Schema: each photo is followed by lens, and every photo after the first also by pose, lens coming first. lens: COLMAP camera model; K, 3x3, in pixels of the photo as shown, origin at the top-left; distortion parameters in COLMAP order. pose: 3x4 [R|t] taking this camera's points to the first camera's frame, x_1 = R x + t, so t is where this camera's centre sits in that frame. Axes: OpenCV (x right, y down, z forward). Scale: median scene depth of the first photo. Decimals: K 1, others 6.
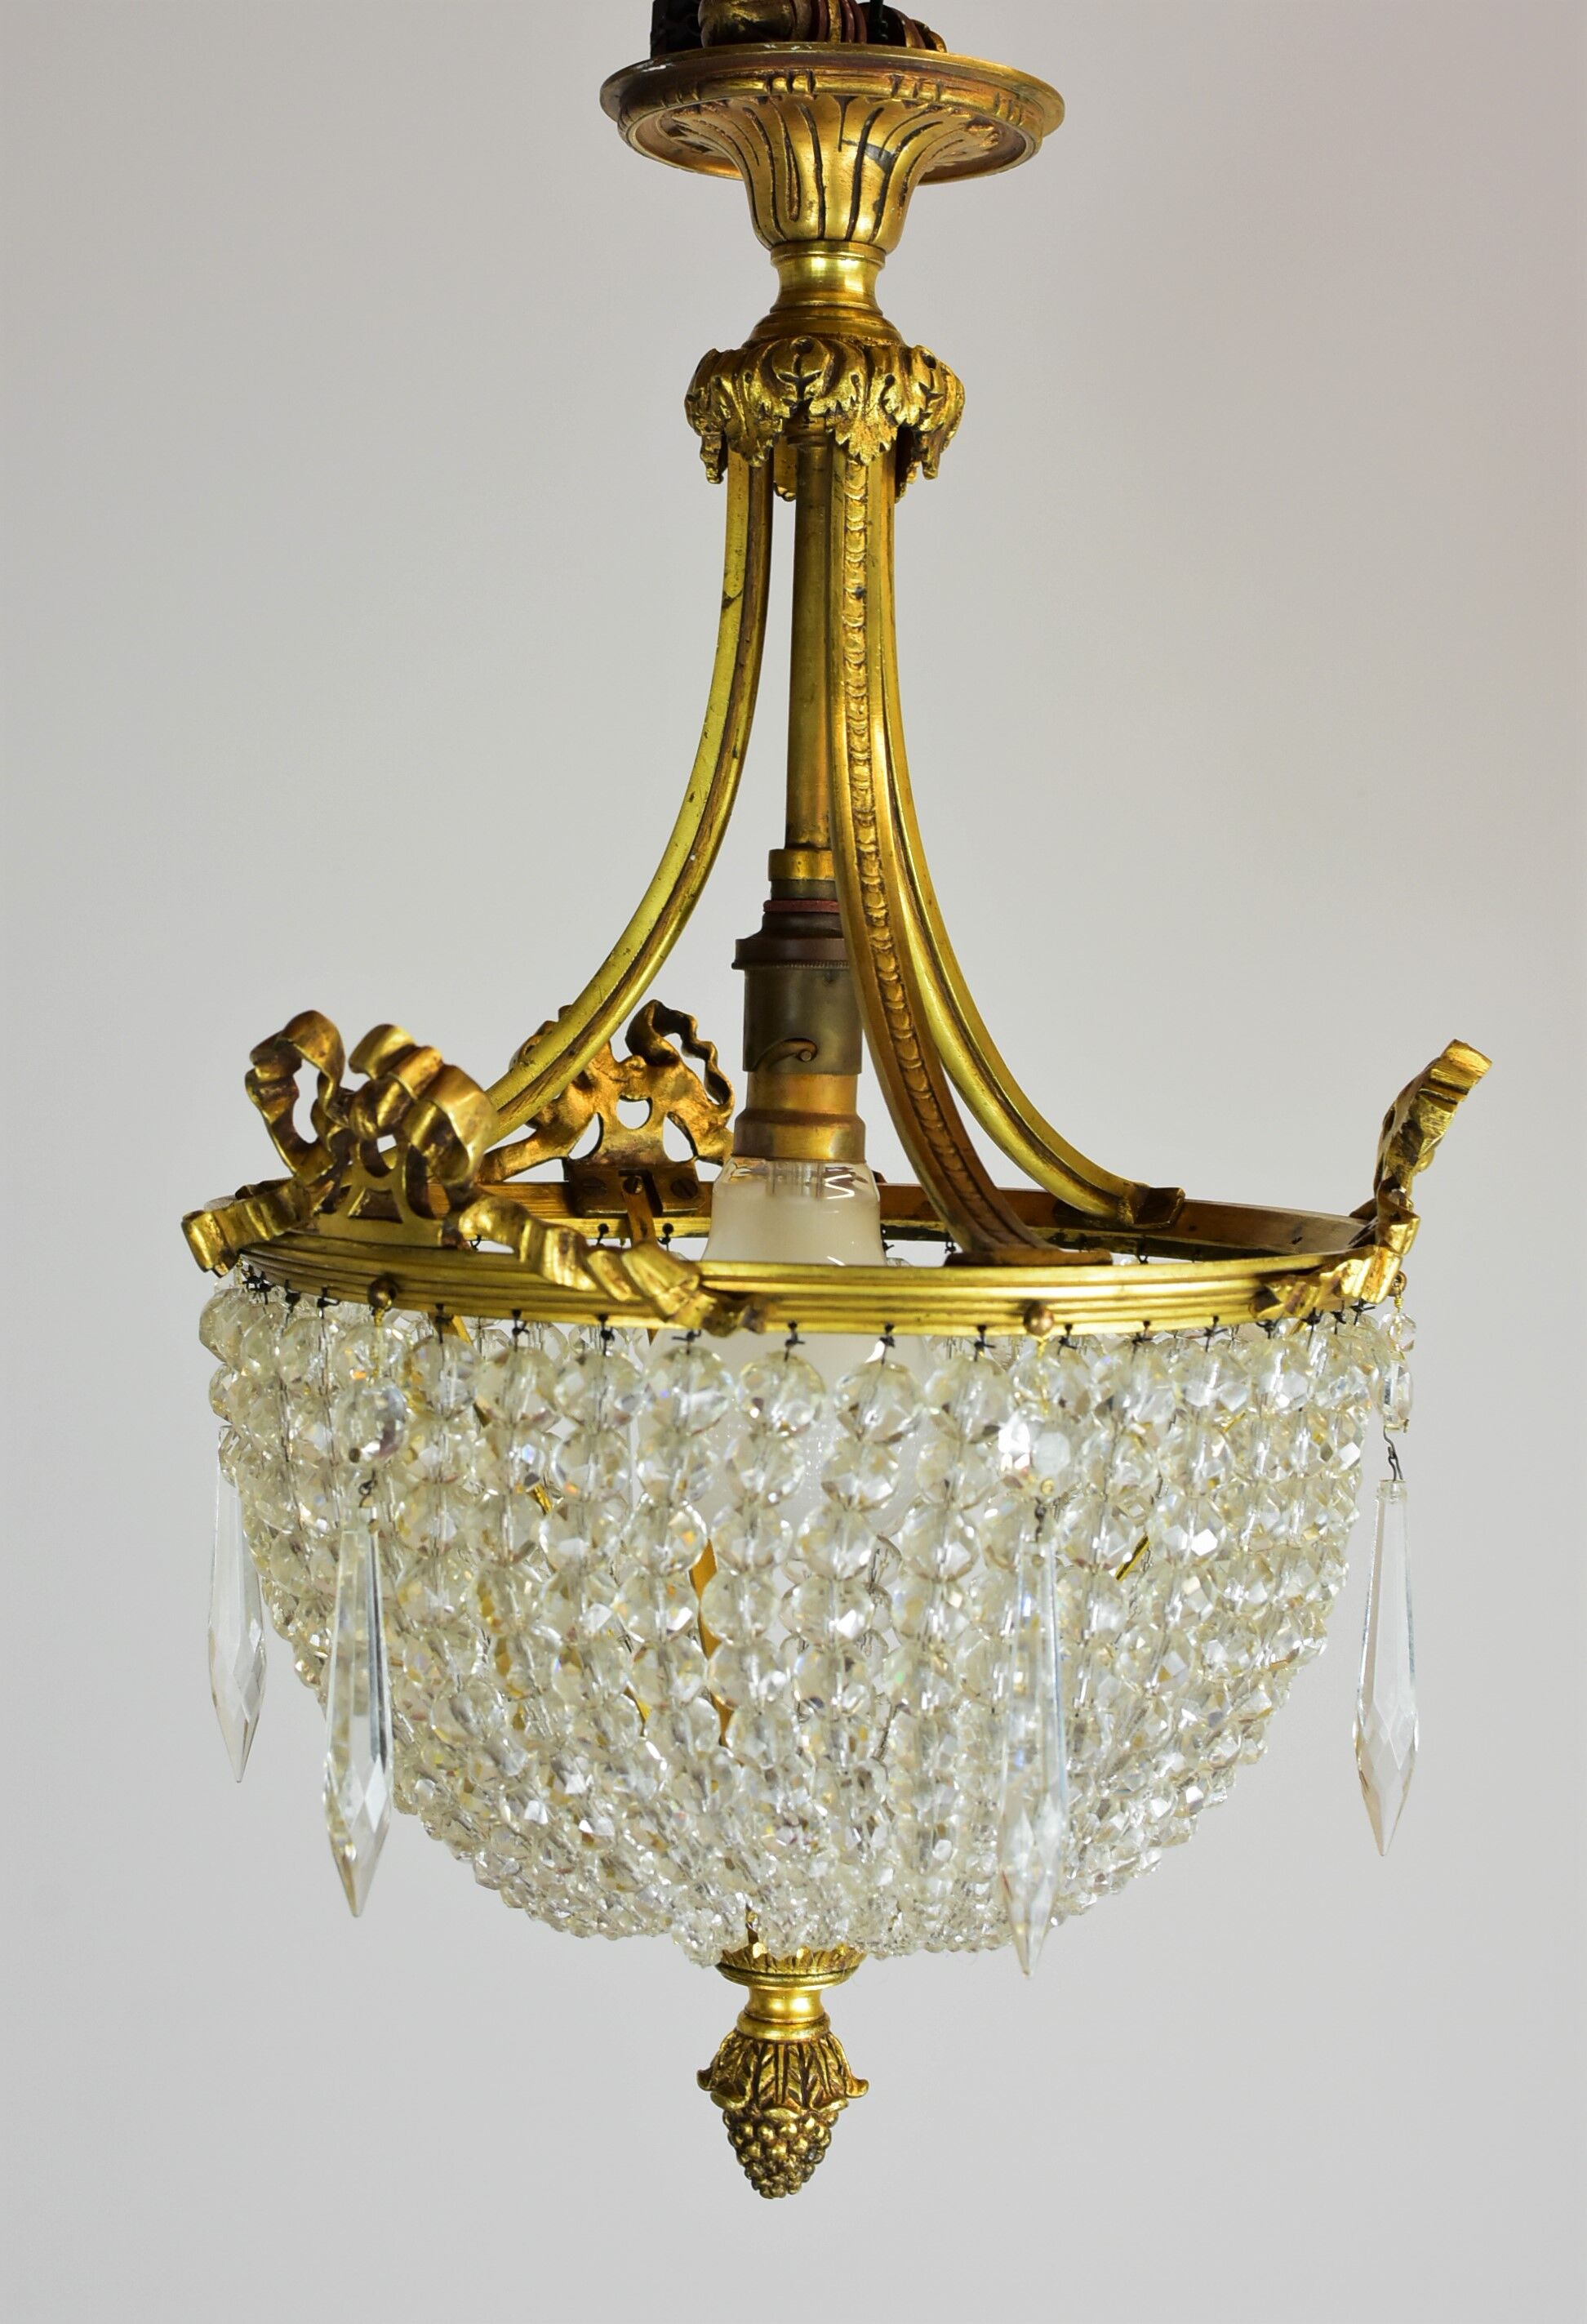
lens RADIAL K [[3702.1, 0, 826.5], [0, 3702.1, 1070.9], [0, 0, 1]] dist [0.019118, 0.069172]
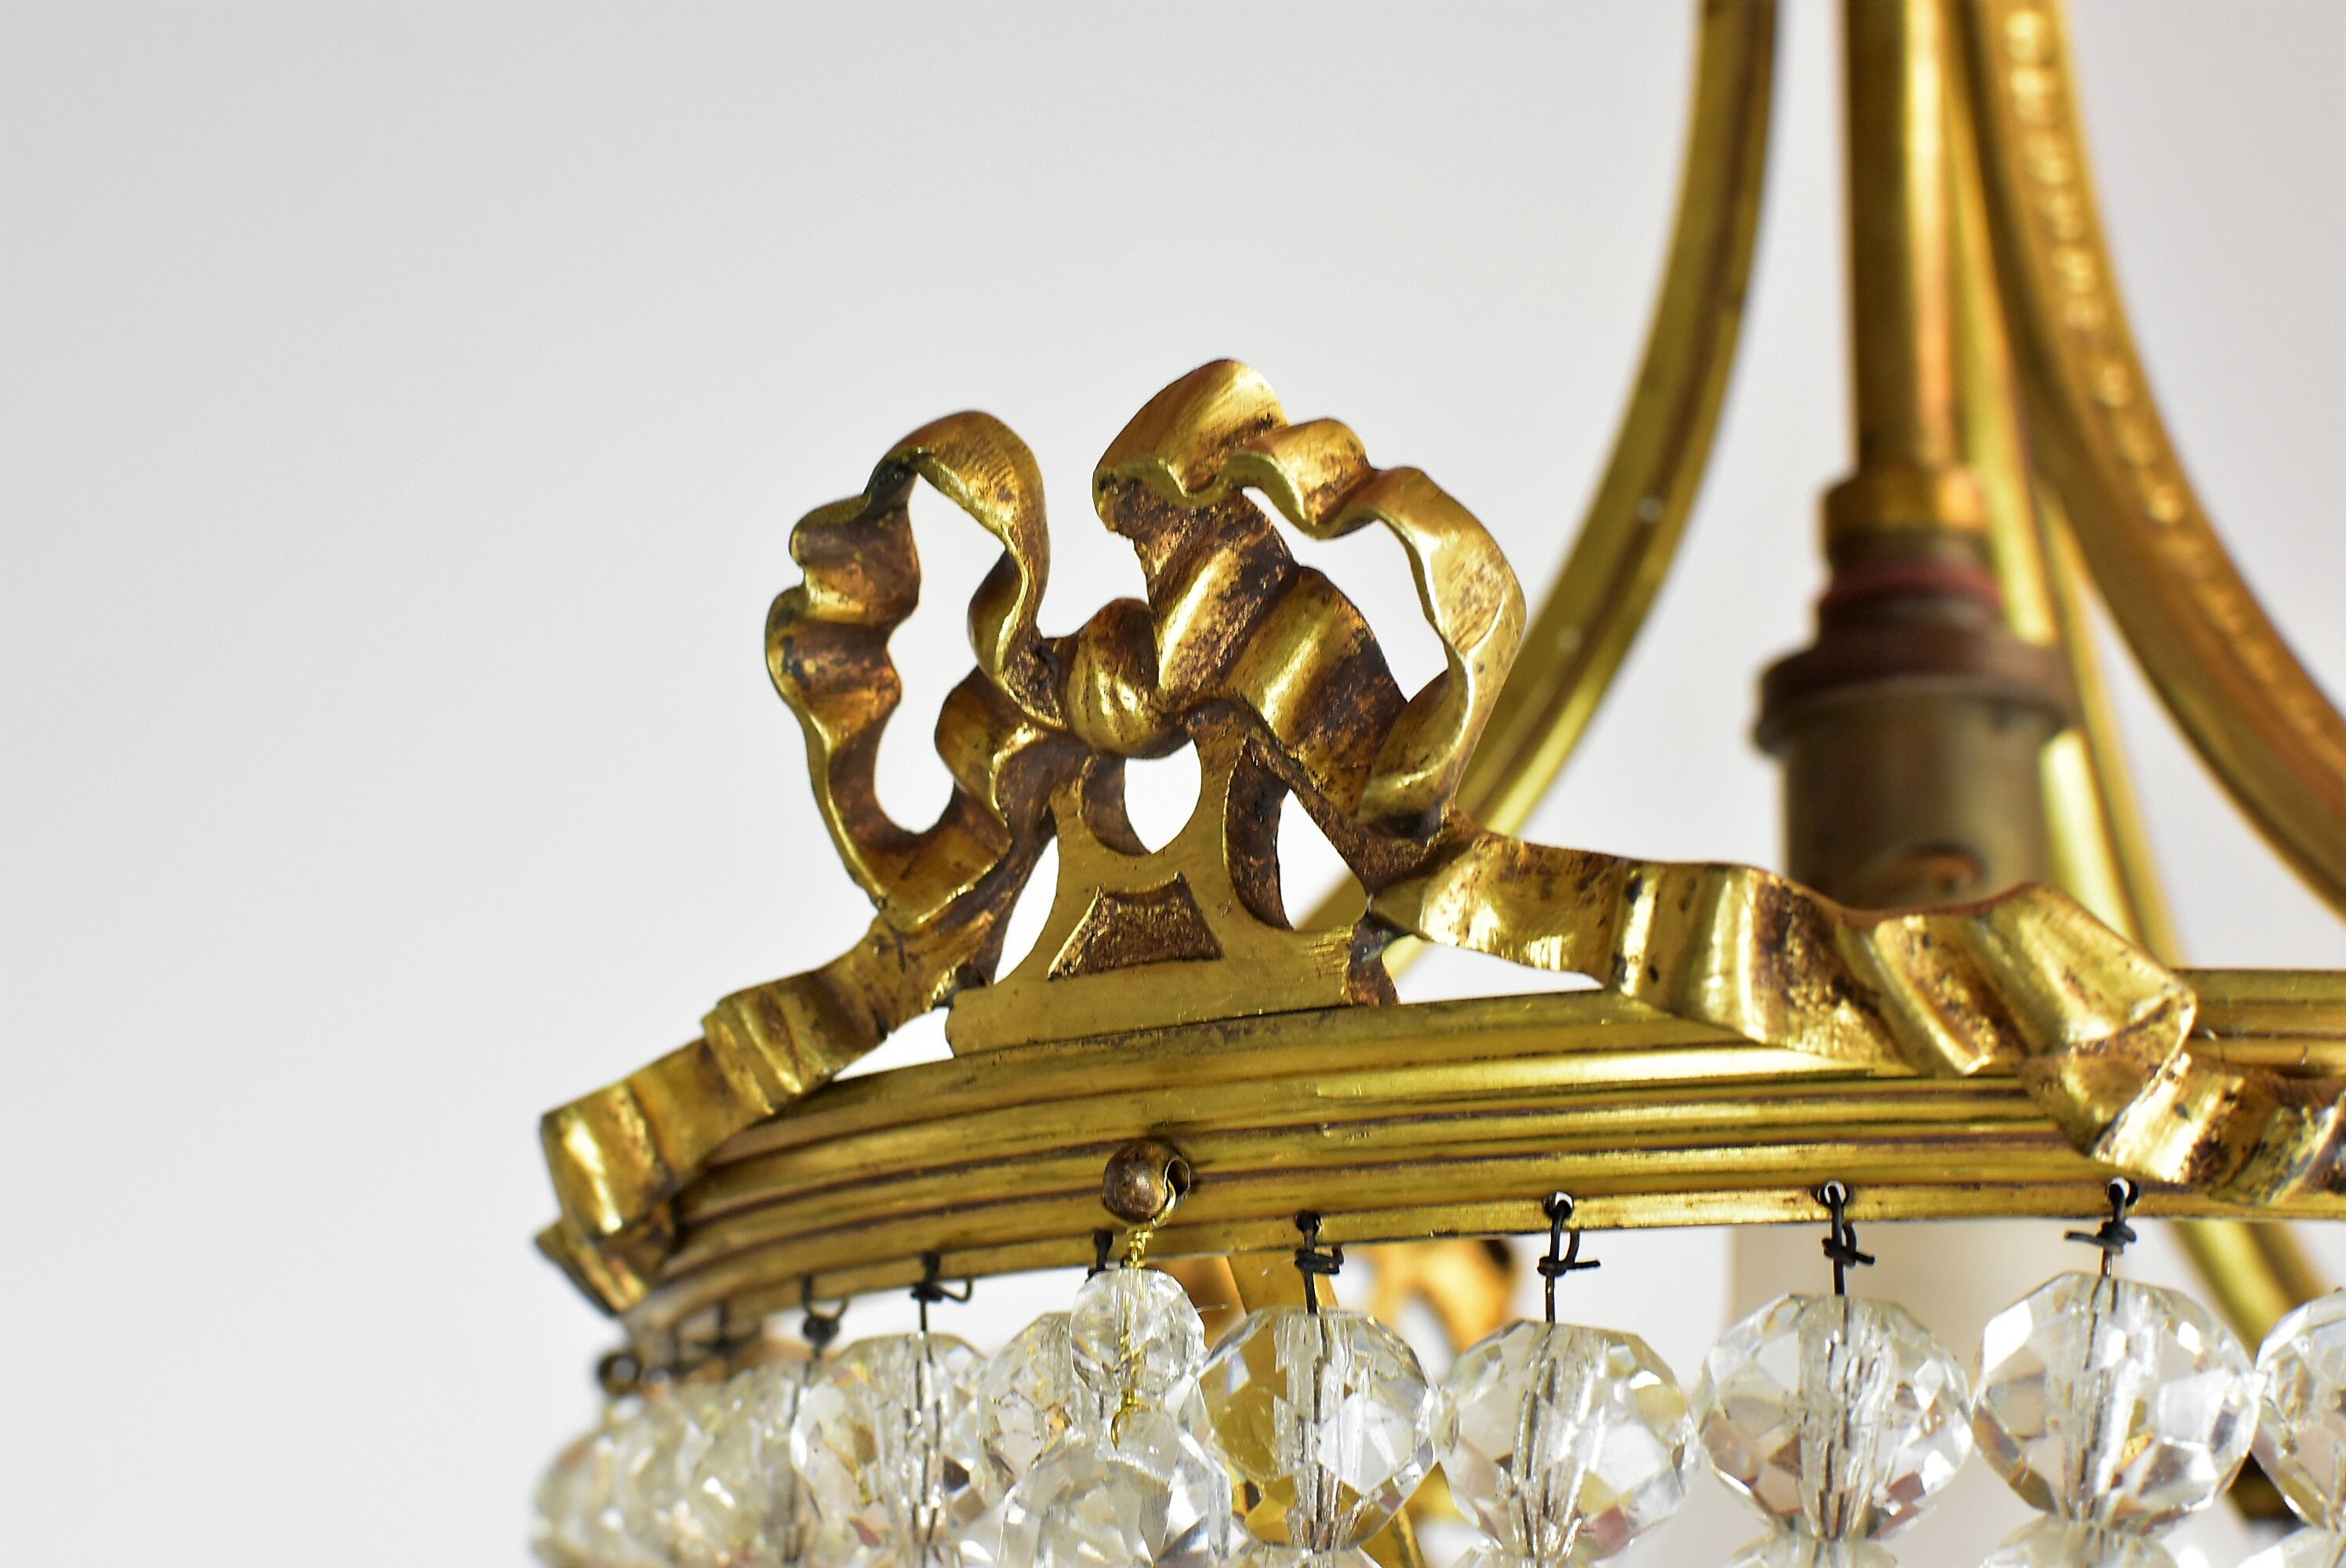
lens RADIAL K [[3585.5, 0, 1173.0], [0, 3585.5, 784.0], [0, 0, 1]] dist [-0.002670, 0.072803]
pose [[0.997972, 0.016224, 0.061549, -0.124364], [0.003823, 0.949949, -0.312383, 0.116589], [-0.063537, 0.311984, 0.947960, 0.594416]]
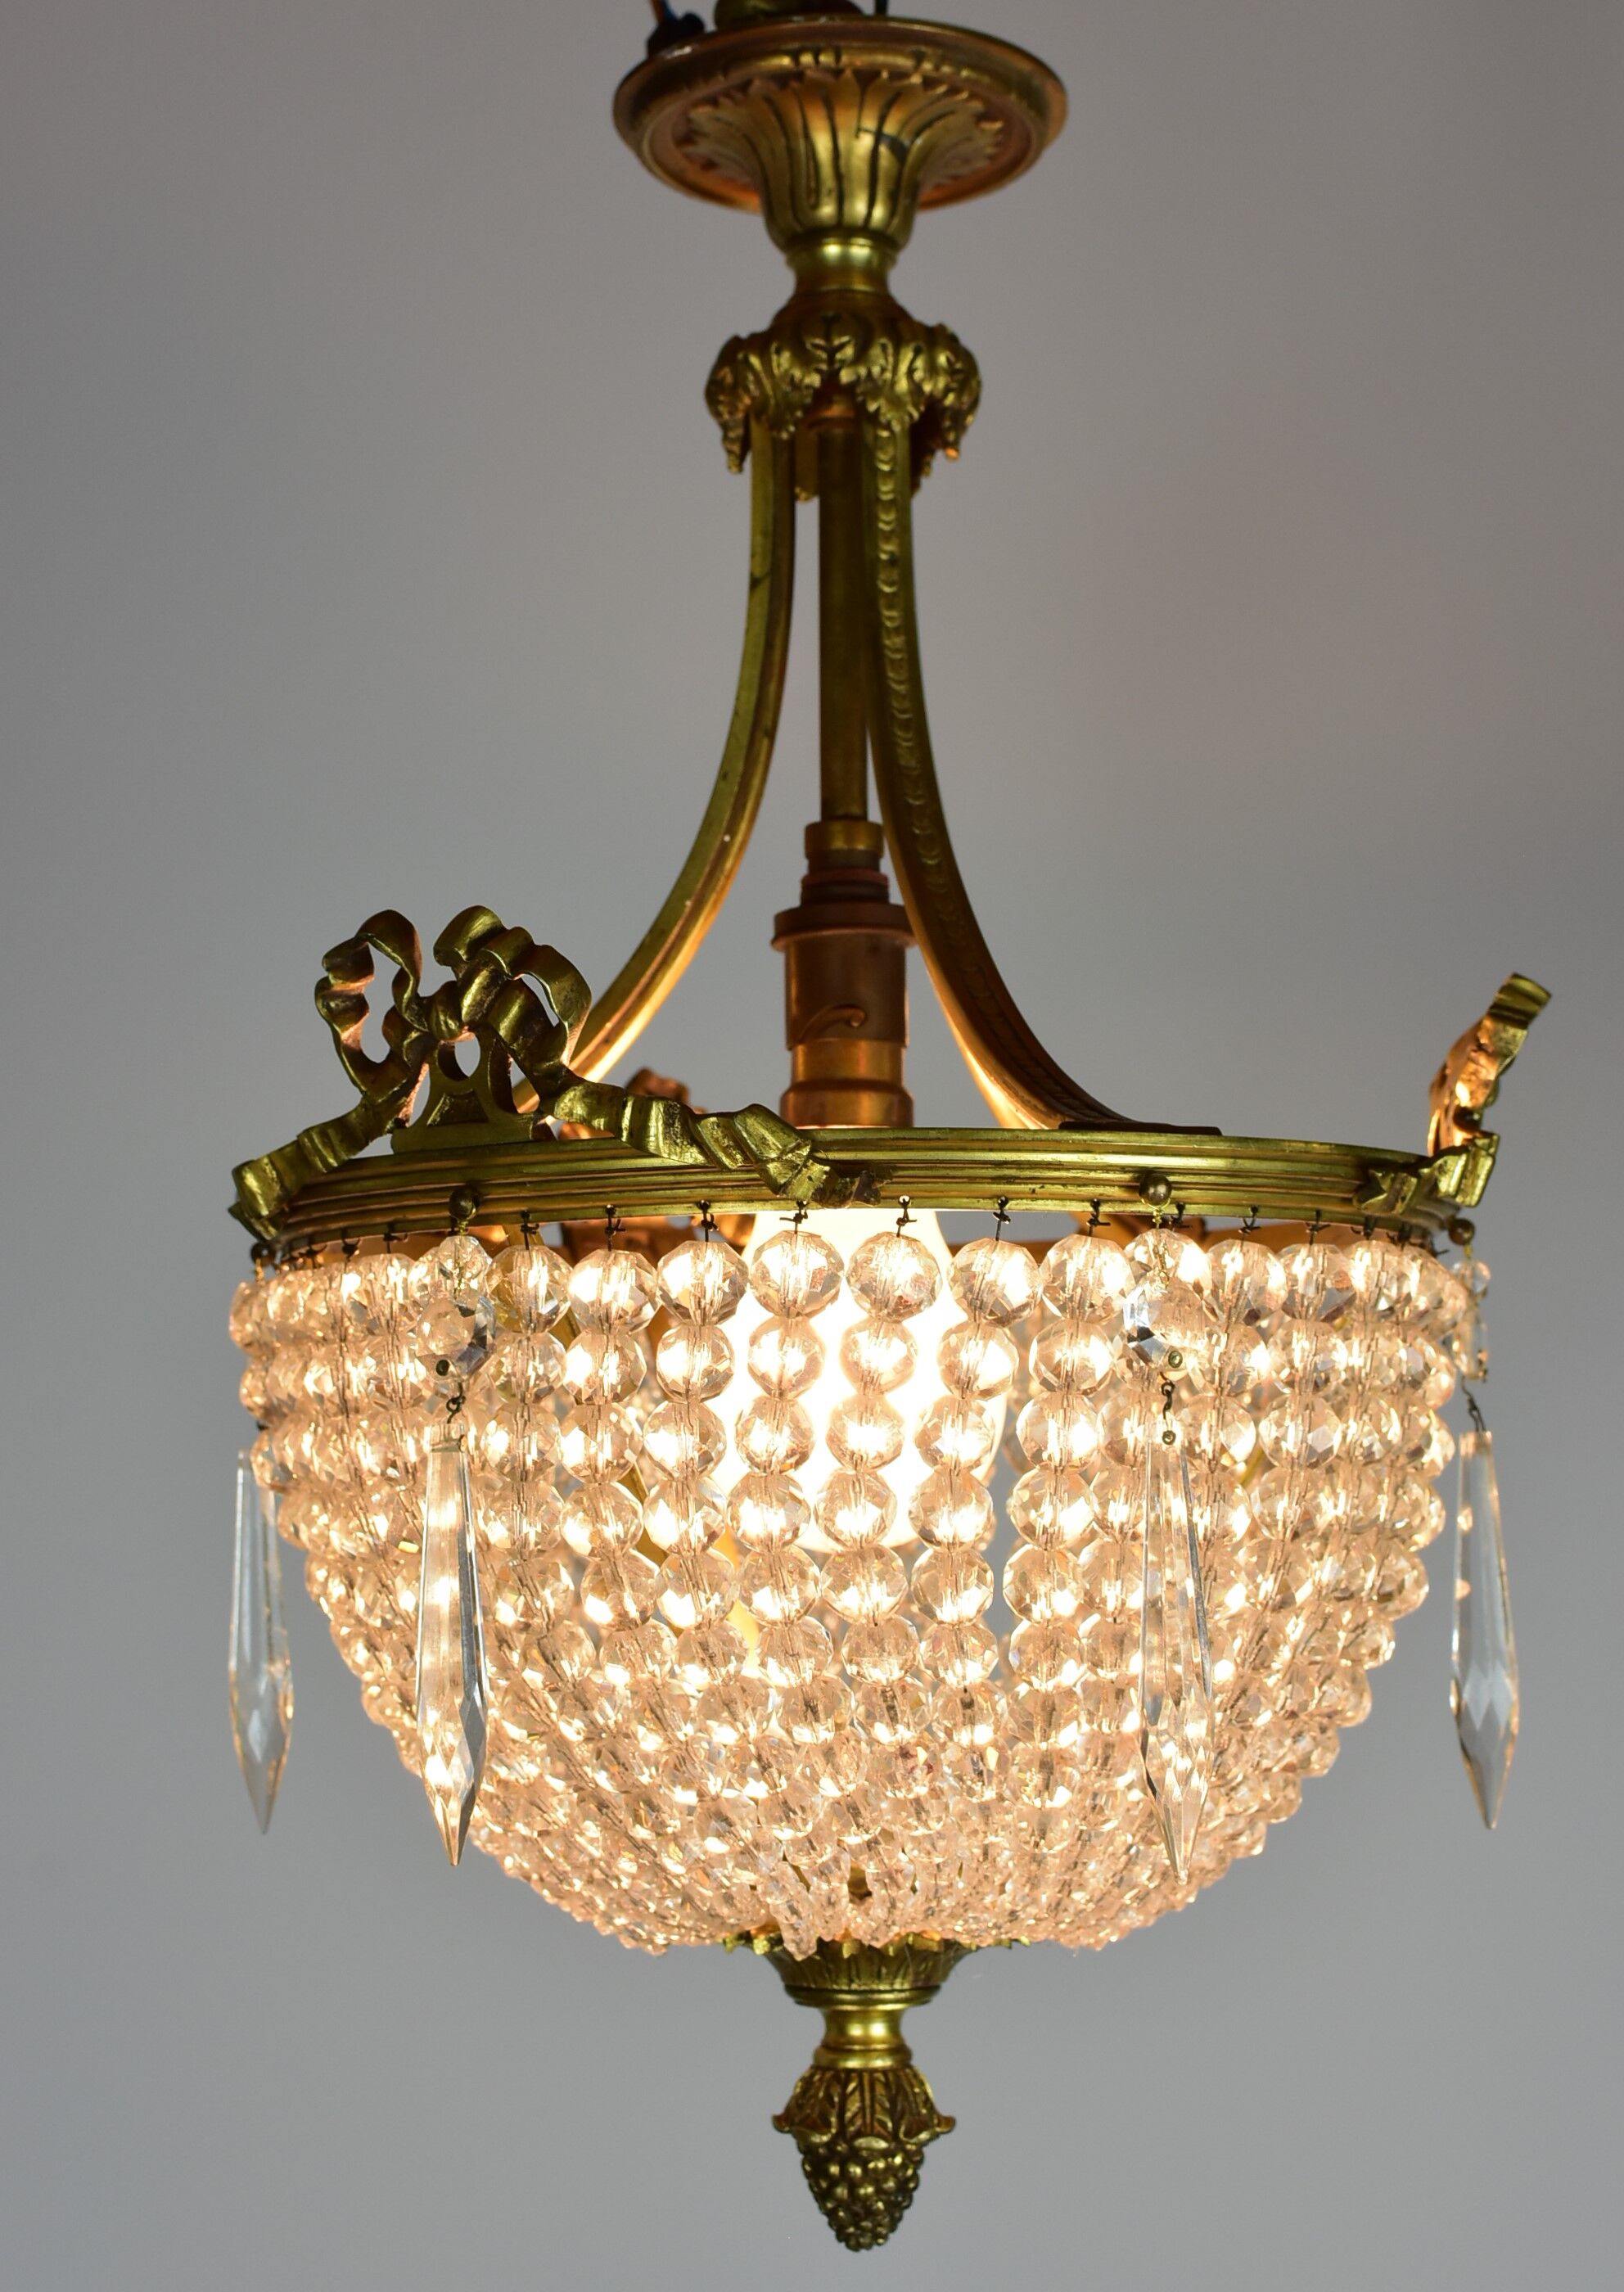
lens RADIAL K [[3722.2, 0, 812.9], [0, 3722.2, 1057.0], [0, 0, 1]] dist [0.019629, -0.013228]
pose [[0.996426, -0.024923, 0.080706, -0.095786], [0.037723, 0.986203, -0.161186, 0.162405], [-0.075575, 0.163654, 0.983619, 0.034342]]
